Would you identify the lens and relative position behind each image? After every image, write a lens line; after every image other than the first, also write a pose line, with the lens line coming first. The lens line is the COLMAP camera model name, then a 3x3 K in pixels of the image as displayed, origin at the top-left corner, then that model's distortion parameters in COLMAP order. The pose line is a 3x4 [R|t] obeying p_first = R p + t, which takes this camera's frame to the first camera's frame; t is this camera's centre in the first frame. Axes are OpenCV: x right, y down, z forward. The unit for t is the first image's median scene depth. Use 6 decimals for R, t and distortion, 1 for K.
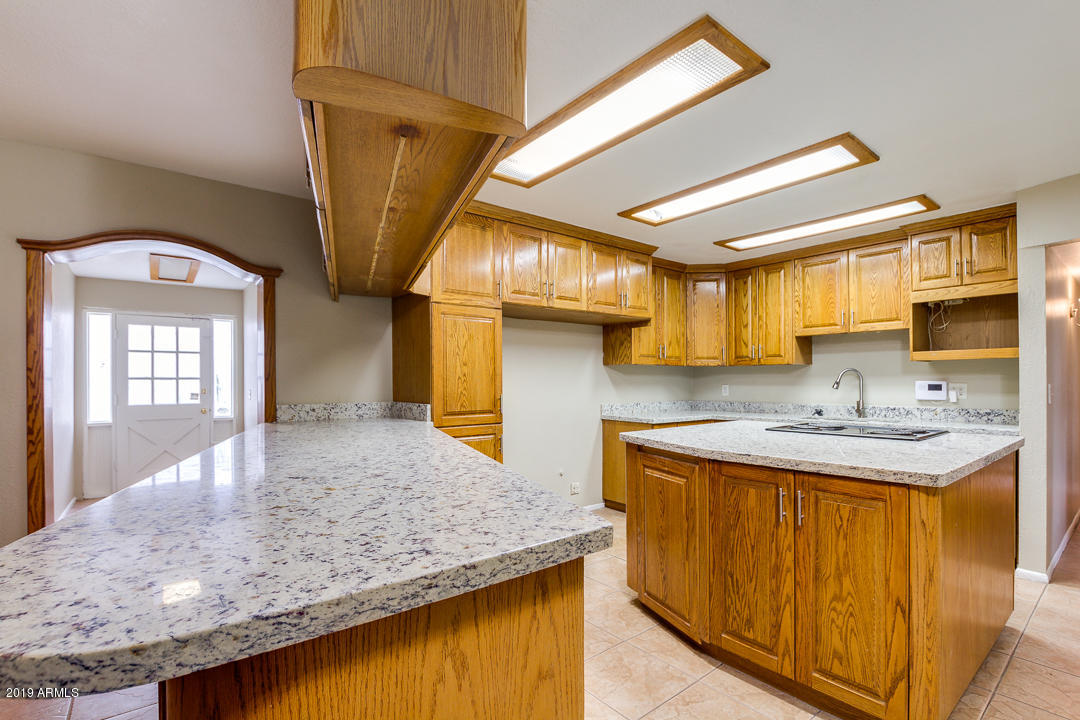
lens RADIAL K [[509.5, 0, 542.4], [0, 509.5, 379.1], [0, 0, 1]] dist [-0.018381, -0.000070]
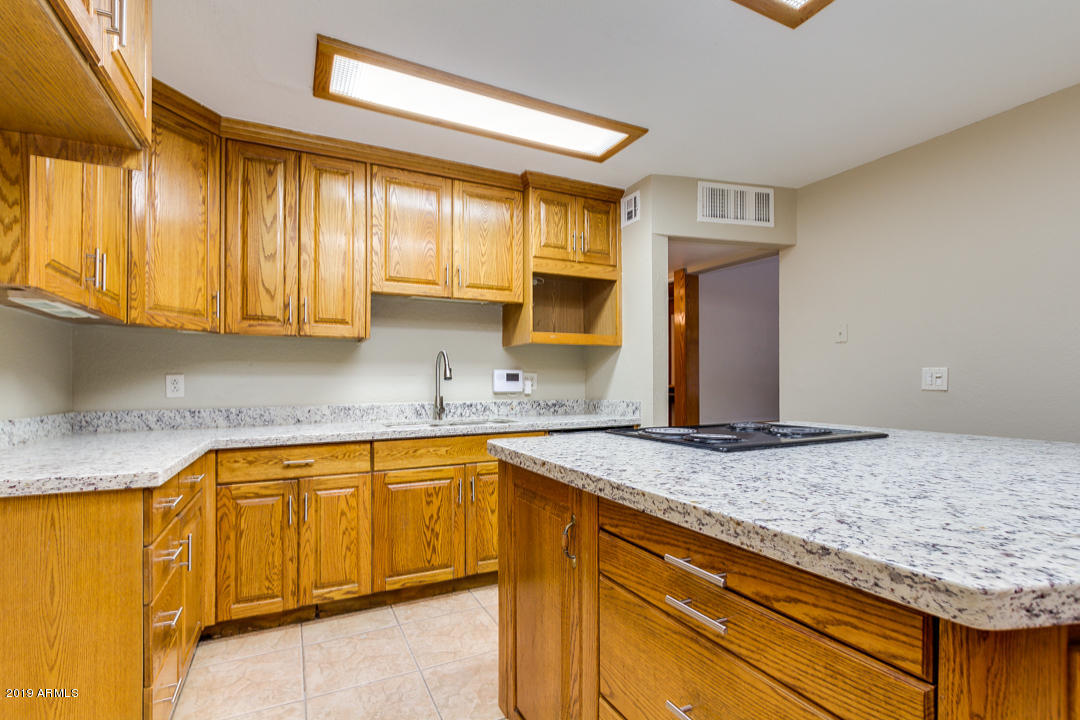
lens RADIAL K [[499.5, 0, 539.8], [0, 499.5, 375.5], [0, 0, 1]] dist [-0.000376, -0.000166]
pose [[0.208212, 0.014050, 0.977983, -0.040165], [-0.002310, 0.999901, -0.013873, 0.025522], [-0.978081, 0.000629, 0.208224, 0.792149]]
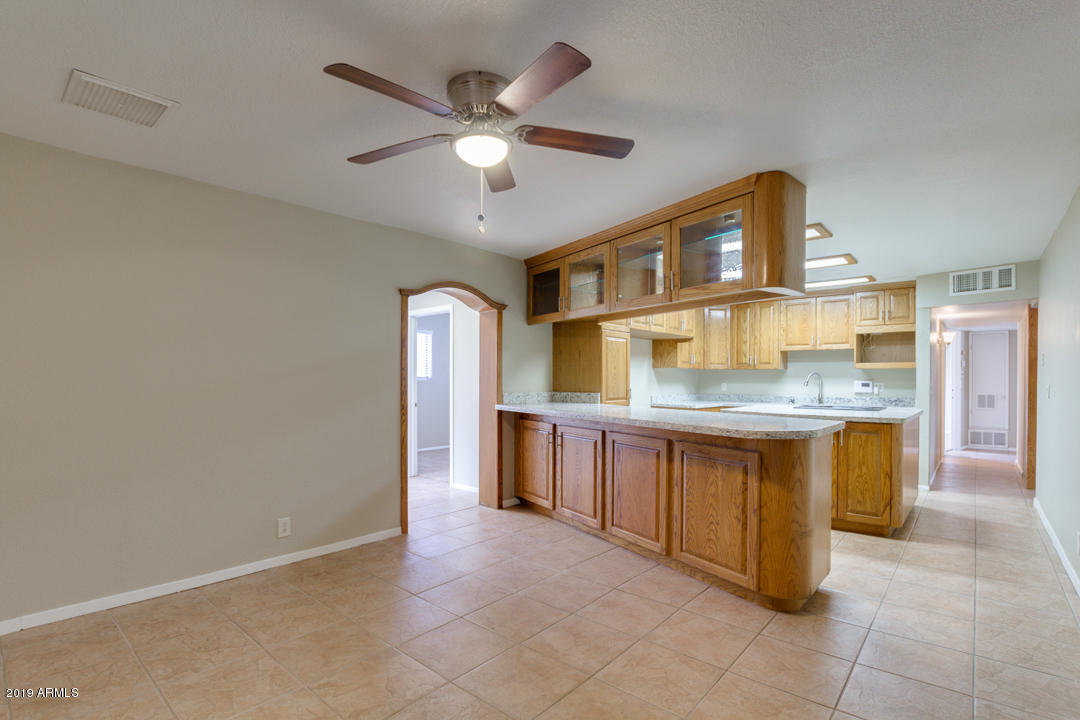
lens RADIAL K [[520.4, 0, 538.6], [0, 520.4, 381.1], [0, 0, 1]] dist [-0.020102, -0.000641]
pose [[0.984481, 0.007713, 0.175320, -0.559557], [-0.009103, 0.999933, 0.007127, 0.001585], [-0.175253, -0.008612, 0.984486, -0.460911]]
